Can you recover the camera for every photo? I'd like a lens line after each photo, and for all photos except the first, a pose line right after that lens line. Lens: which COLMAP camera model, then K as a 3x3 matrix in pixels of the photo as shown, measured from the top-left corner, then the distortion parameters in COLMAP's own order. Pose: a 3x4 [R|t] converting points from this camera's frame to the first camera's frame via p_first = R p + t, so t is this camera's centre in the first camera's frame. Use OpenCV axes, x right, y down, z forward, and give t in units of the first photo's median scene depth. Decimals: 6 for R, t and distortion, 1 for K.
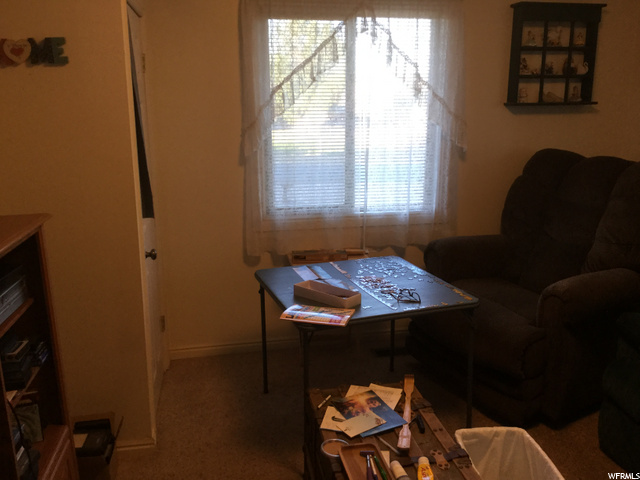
lens RADIAL K [[578.4, 0, 309.2], [0, 578.4, 239.6], [0, 0, 1]] dist [0.140246, -0.211696]
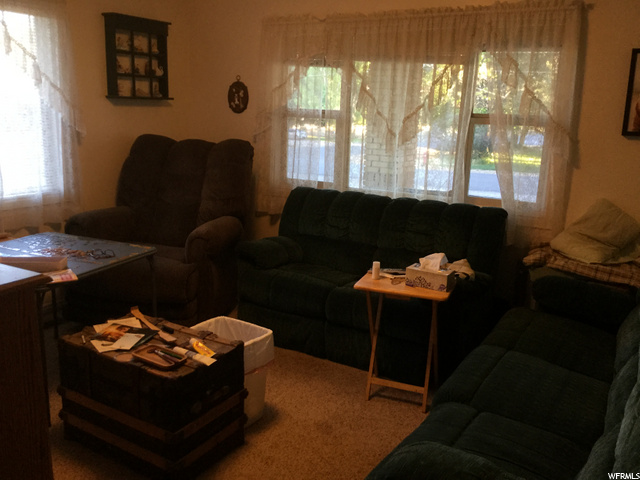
lens RADIAL K [[578.4, 0, 309.2], [0, 578.4, 239.6], [0, 0, 1]] dist [0.140246, -0.211696]
pose [[0.689545, -0.143115, 0.709962, -0.280114], [0.135153, 0.988489, 0.067994, 0.030604], [-0.711520, 0.049069, 0.700950, -0.112607]]
